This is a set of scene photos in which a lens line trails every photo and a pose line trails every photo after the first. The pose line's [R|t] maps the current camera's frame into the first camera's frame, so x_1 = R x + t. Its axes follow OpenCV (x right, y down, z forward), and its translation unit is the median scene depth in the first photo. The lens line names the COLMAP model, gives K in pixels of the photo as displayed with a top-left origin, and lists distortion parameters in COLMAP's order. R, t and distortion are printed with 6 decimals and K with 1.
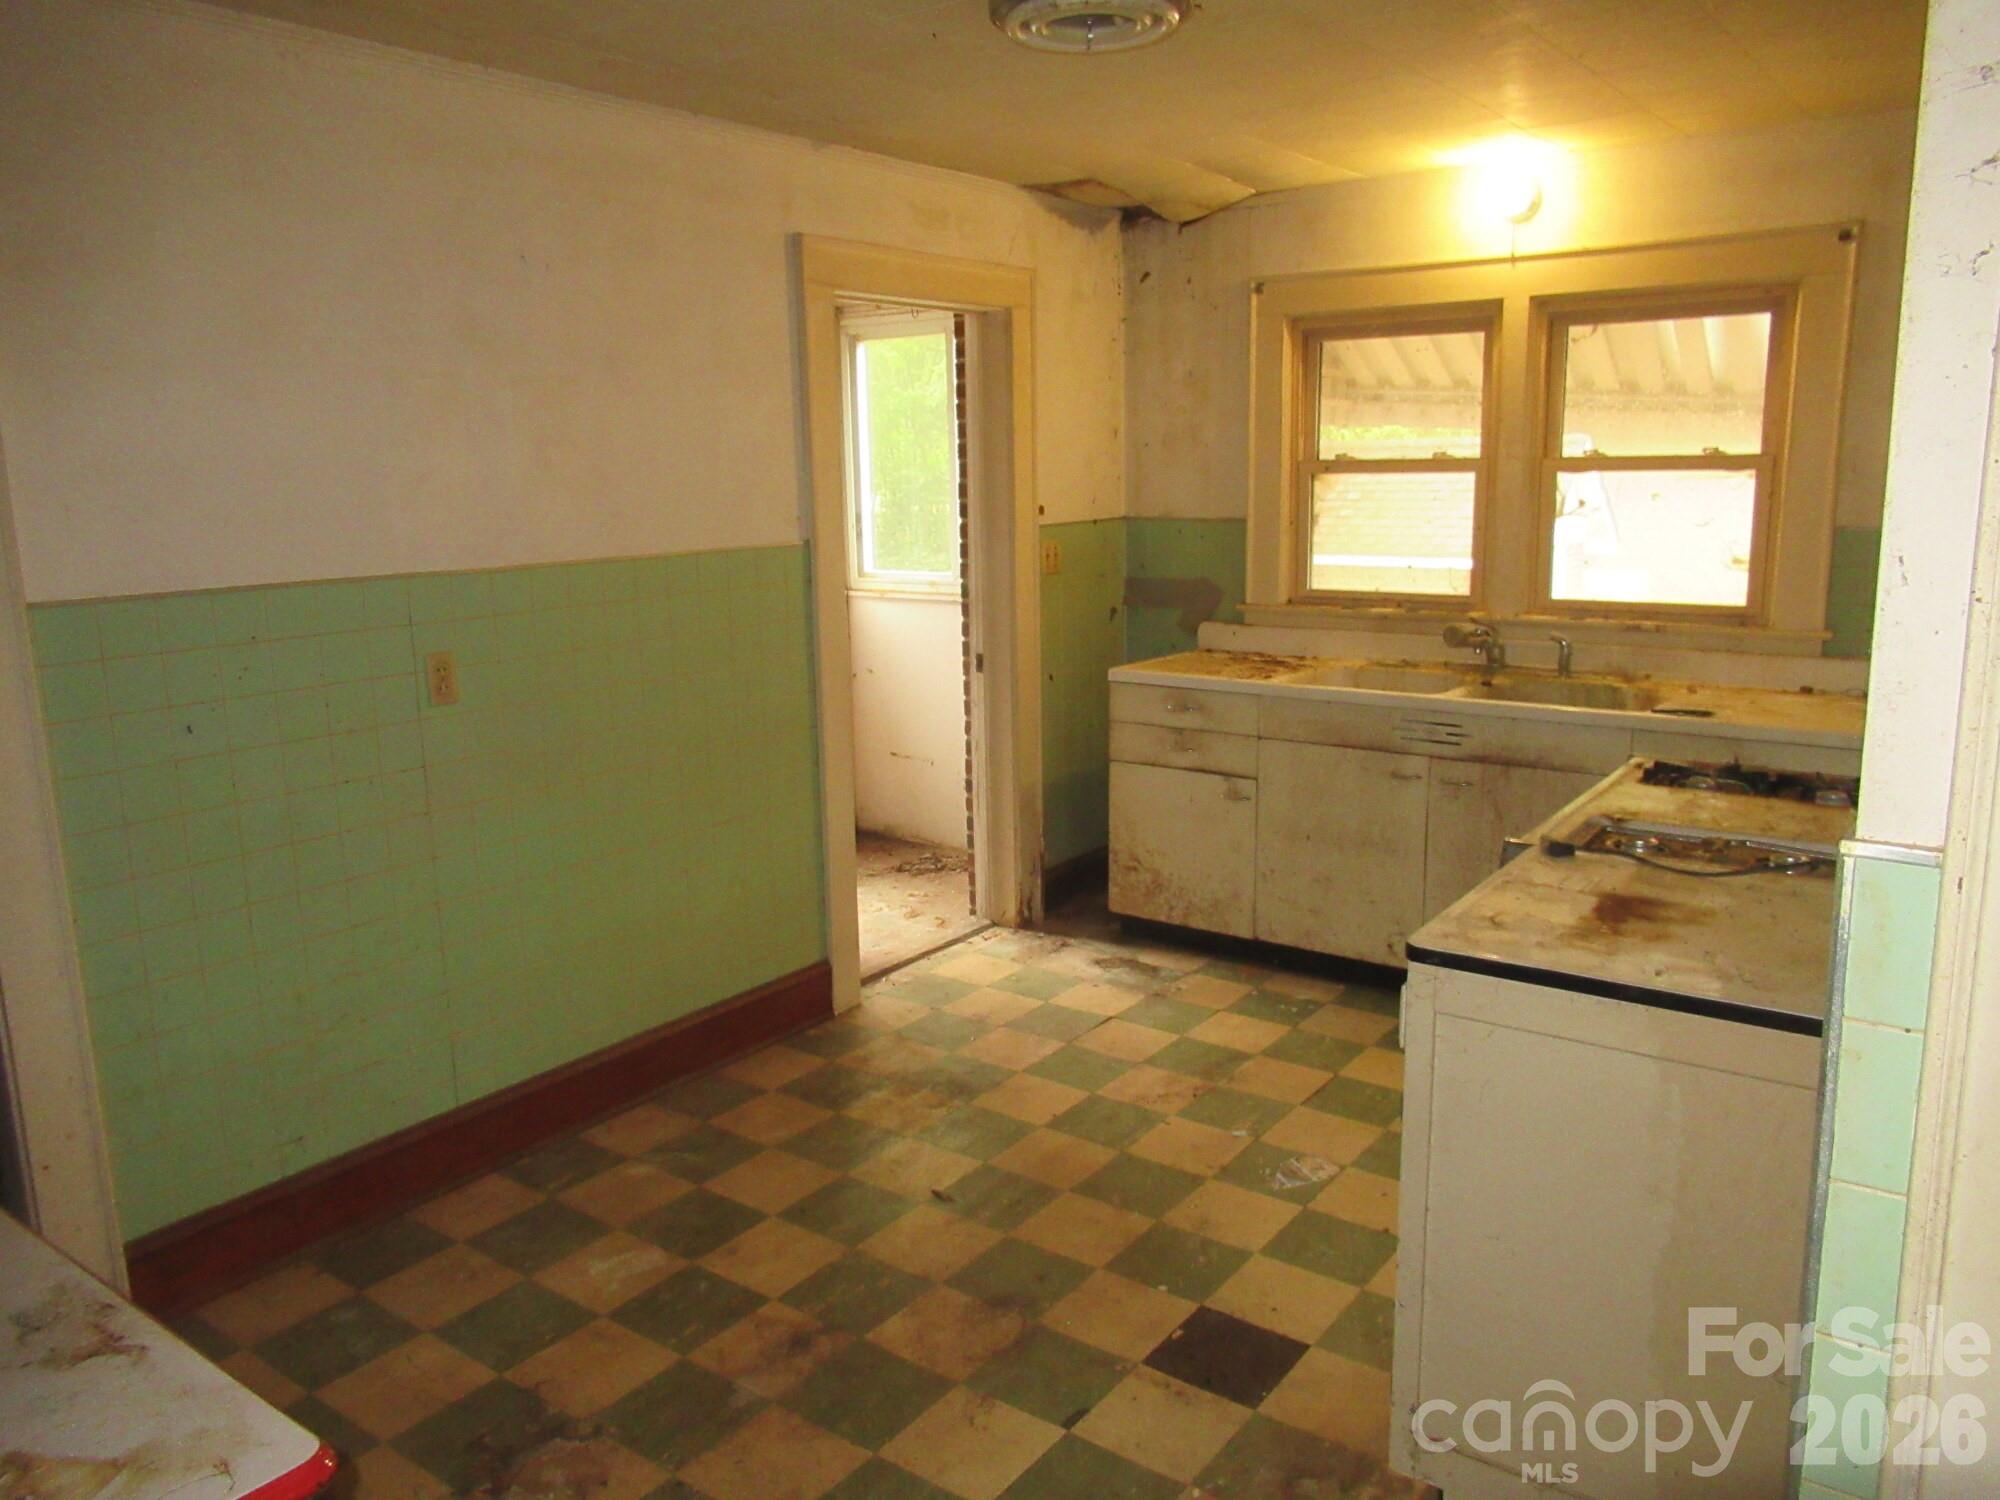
lens RADIAL K [[1494.7, 0, 1000.0], [0, 1494.7, 750.0], [0, 0, 1]] dist [0.004149, -0.002542]
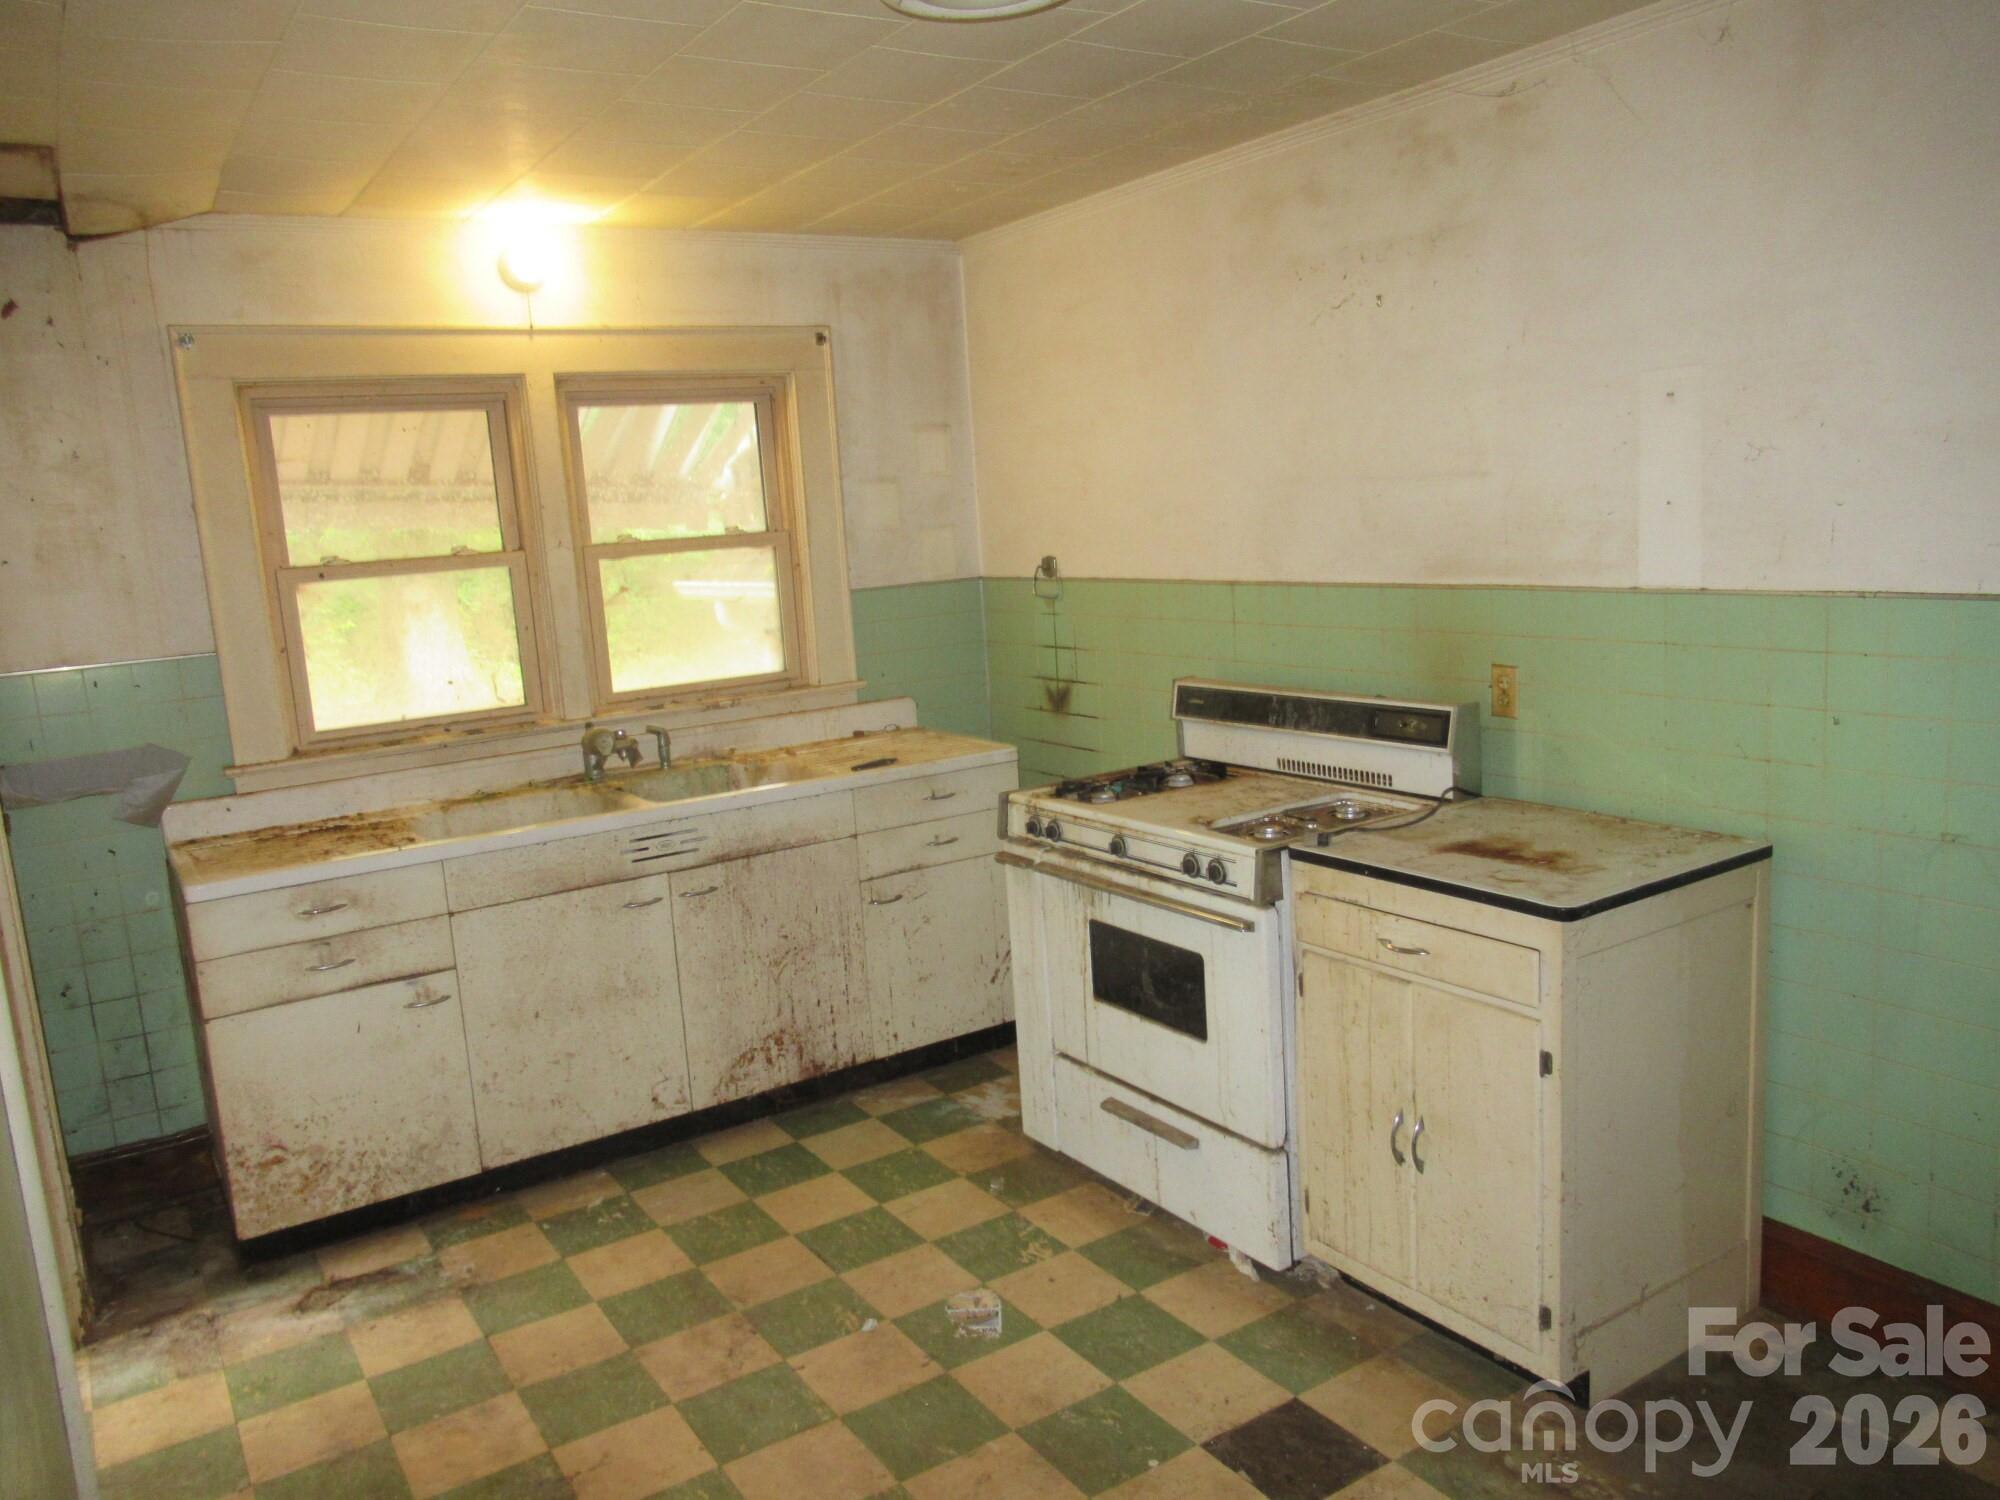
lens RADIAL K [[1494.7, 0, 1000.0], [0, 1494.7, 750.0], [0, 0, 1]] dist [0.004149, -0.002542]
pose [[0.364353, -0.164288, 0.916655, -0.425668], [0.240547, 0.967515, 0.077790, -0.083943], [-0.899658, 0.192156, 0.392036, 0.434300]]
